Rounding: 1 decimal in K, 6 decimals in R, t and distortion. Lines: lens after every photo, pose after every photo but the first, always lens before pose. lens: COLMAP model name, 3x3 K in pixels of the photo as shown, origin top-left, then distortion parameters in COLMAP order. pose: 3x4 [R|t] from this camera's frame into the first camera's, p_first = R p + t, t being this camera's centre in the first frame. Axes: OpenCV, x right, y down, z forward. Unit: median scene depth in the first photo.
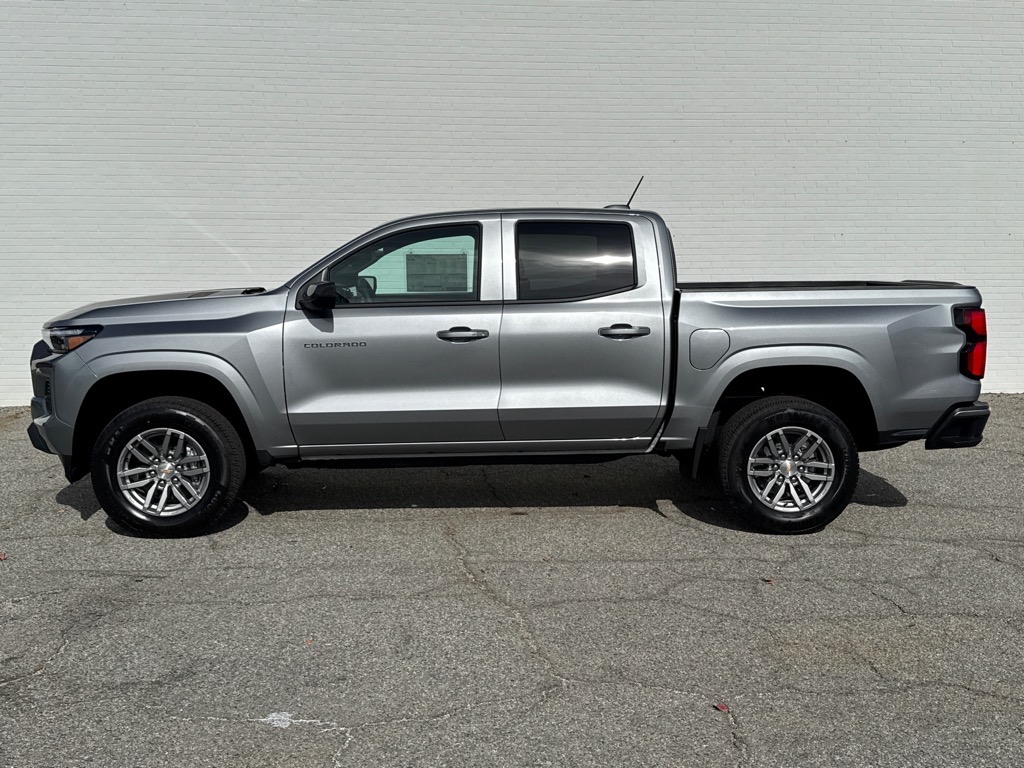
lens RADIAL K [[1050.5, 0, 512.5], [0, 1050.5, 384.2], [0, 0, 1]] dist [0.120593, 0.000000]
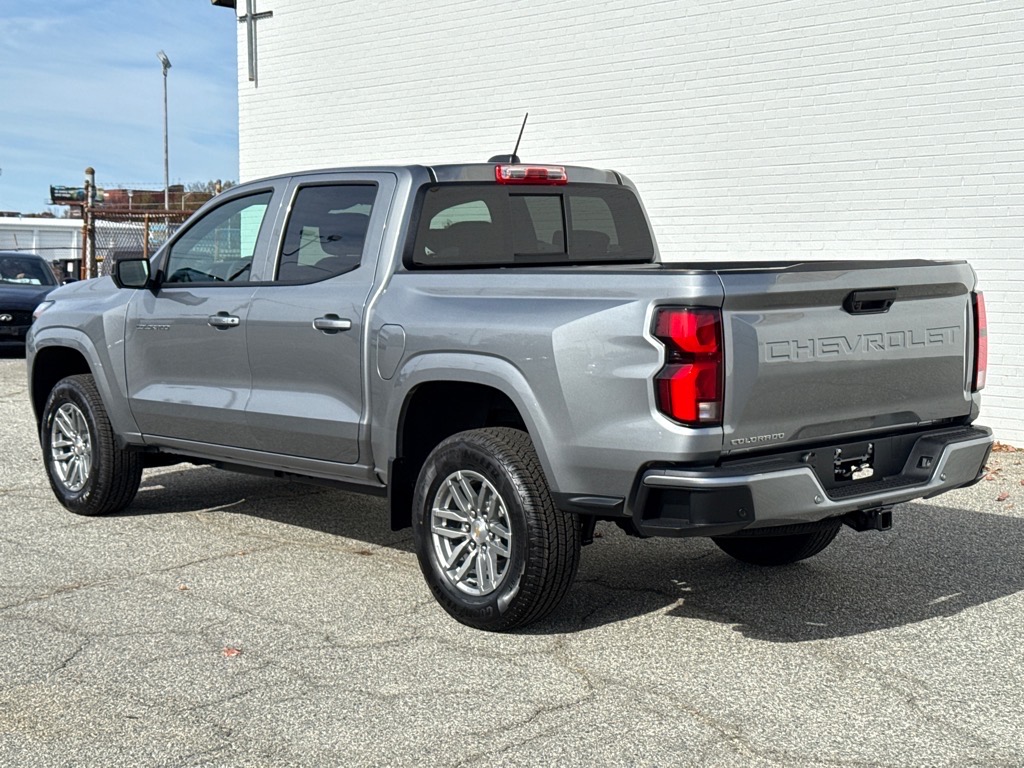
lens RADIAL K [[1556.3, 0, 512.2], [0, 1556.3, 383.6], [0, 0, 1]] dist [0.060118, 0.000000]
pose [[0.608368, 0.061640, -0.791258, 1.072010], [-0.076730, 0.996877, 0.018663, -0.036703], [0.789937, 0.049359, 0.611198, 0.398473]]
